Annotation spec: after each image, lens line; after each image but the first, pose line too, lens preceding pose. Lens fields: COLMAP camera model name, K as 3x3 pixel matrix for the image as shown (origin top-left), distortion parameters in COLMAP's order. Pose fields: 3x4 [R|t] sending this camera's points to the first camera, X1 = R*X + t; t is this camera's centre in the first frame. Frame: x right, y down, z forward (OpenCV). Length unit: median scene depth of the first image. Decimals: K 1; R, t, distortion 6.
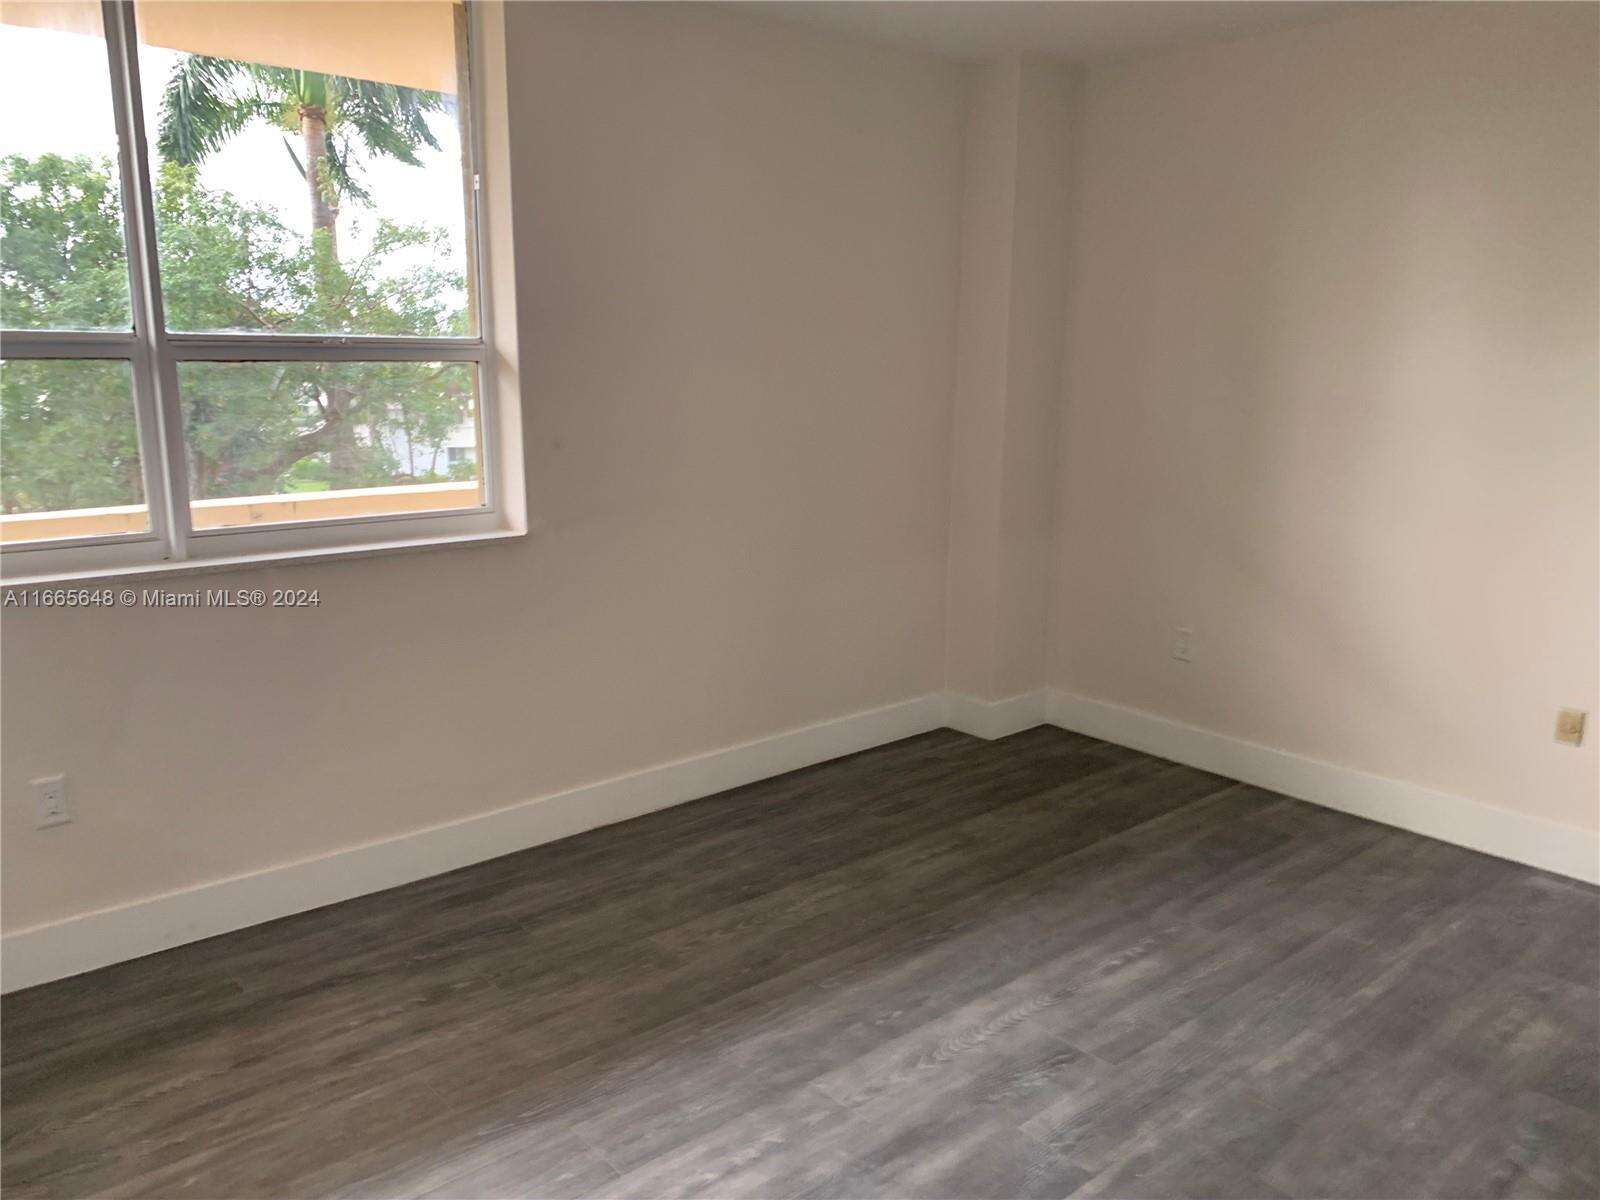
lens RADIAL K [[1228.3, 0, 802.6], [0, 1228.3, 589.7], [0, 0, 1]] dist [0.034601, -0.037009]
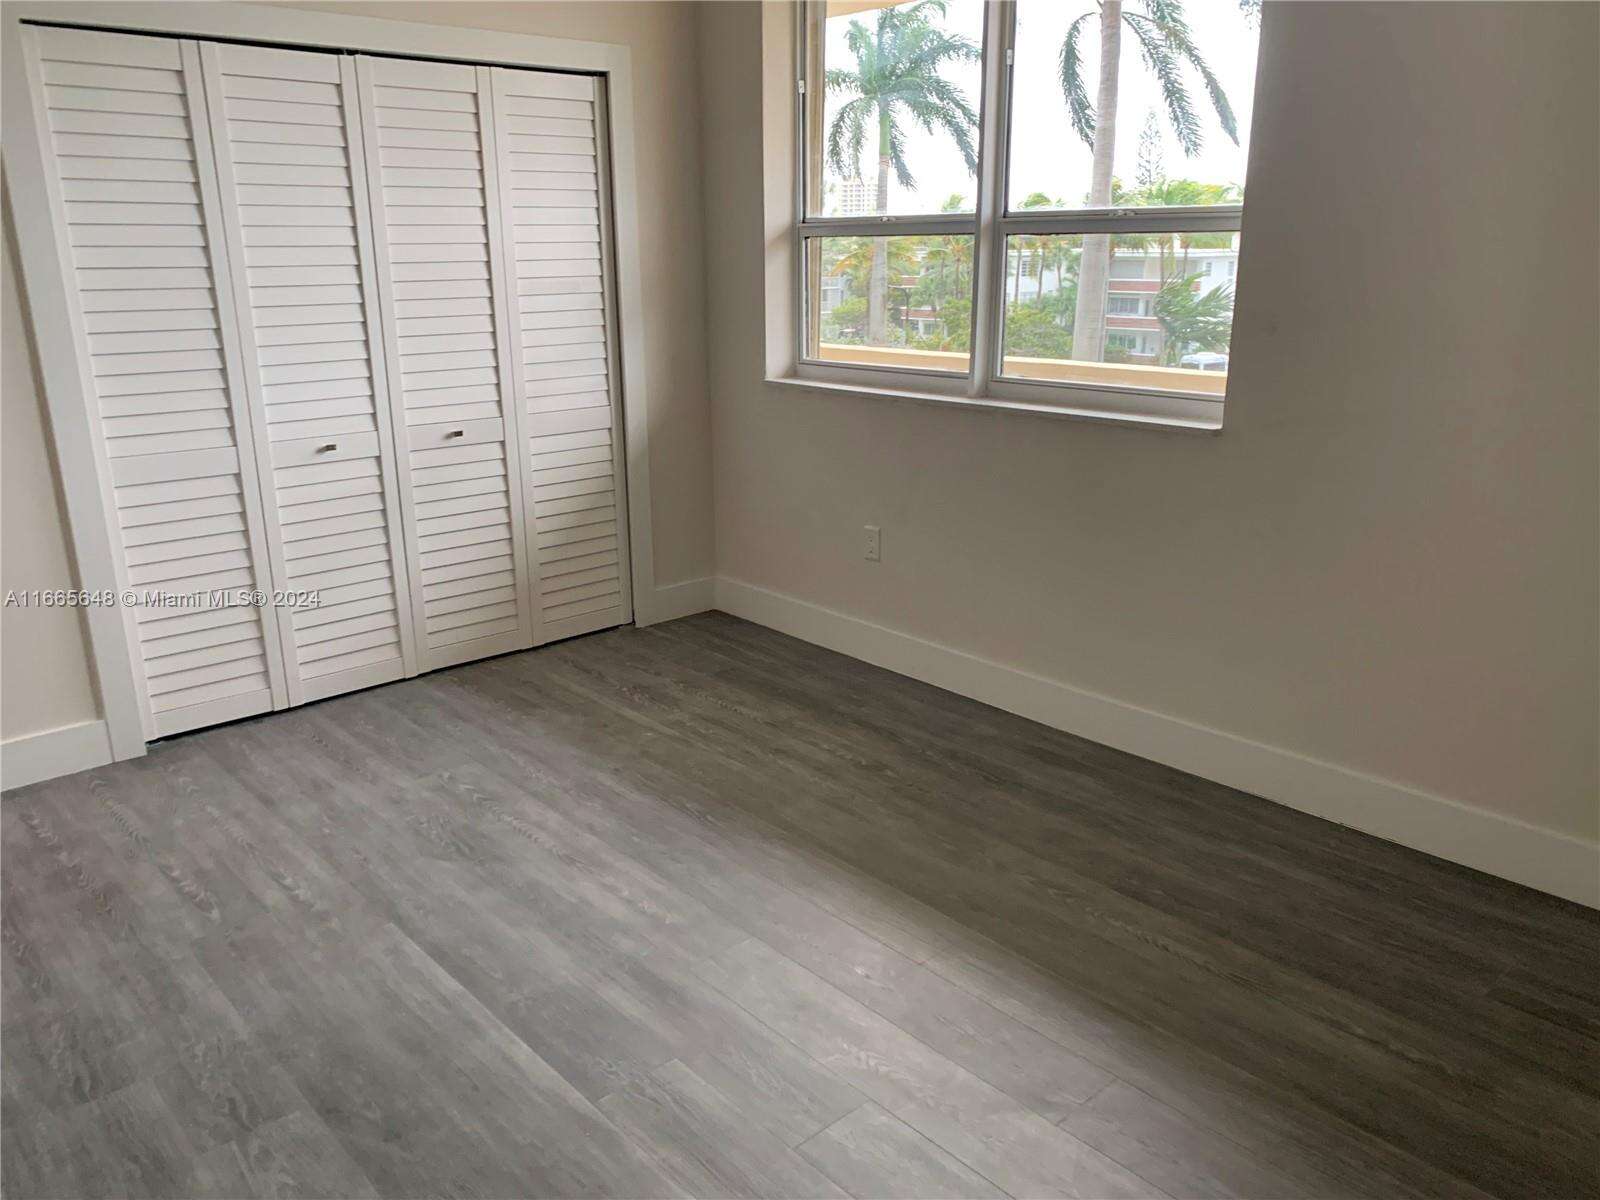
lens RADIAL K [[1228.3, 0, 785.4], [0, 1228.3, 614.7], [0, 0, 1]] dist [0.034601, -0.037009]
pose [[0.016447, 0.287123, -0.957753, 0.770030], [-0.188811, 0.941540, 0.279020, -0.129137], [0.981876, 0.176245, 0.069697, 0.747313]]
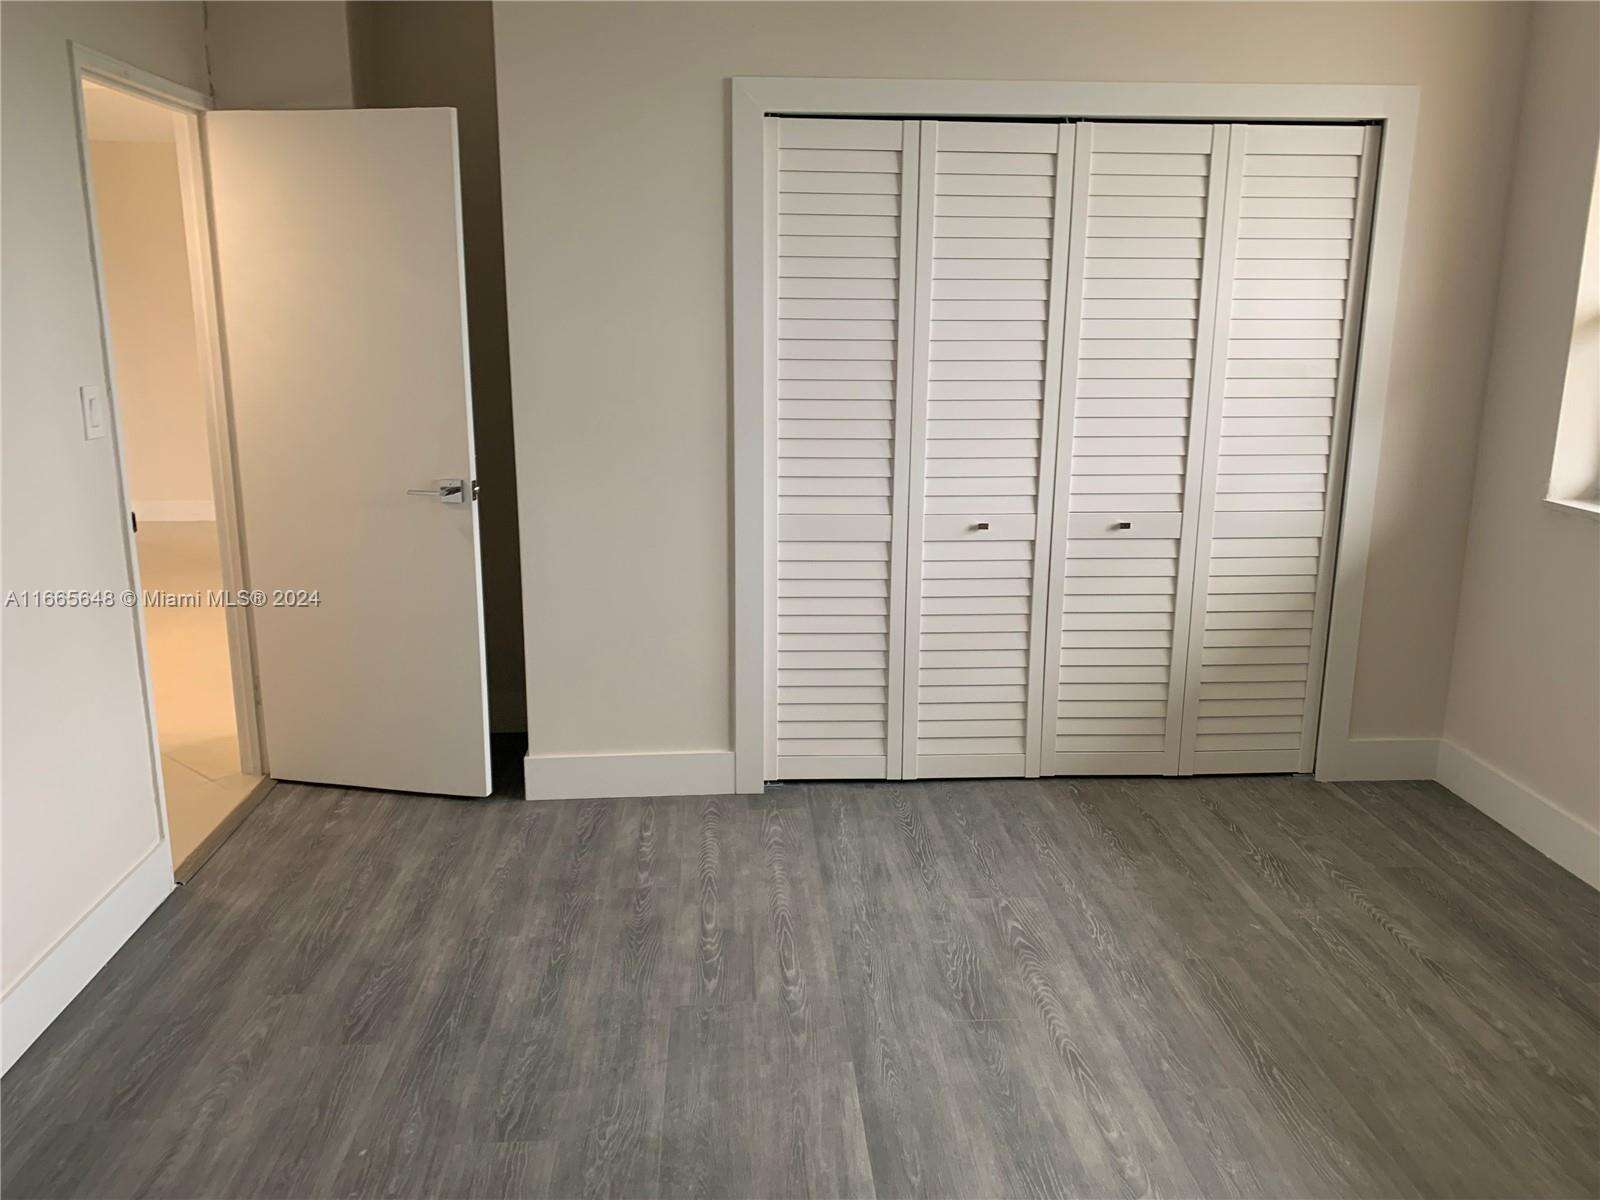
lens RADIAL K [[1228.3, 0, 797.6], [0, 1228.3, 589.9], [0, 0, 1]] dist [0.034601, -0.037009]
pose [[-0.601135, 0.171646, -0.780497, 0.570457], [-0.167321, 0.927981, 0.332950, -0.162780], [0.781435, 0.330741, -0.529121, 0.864350]]
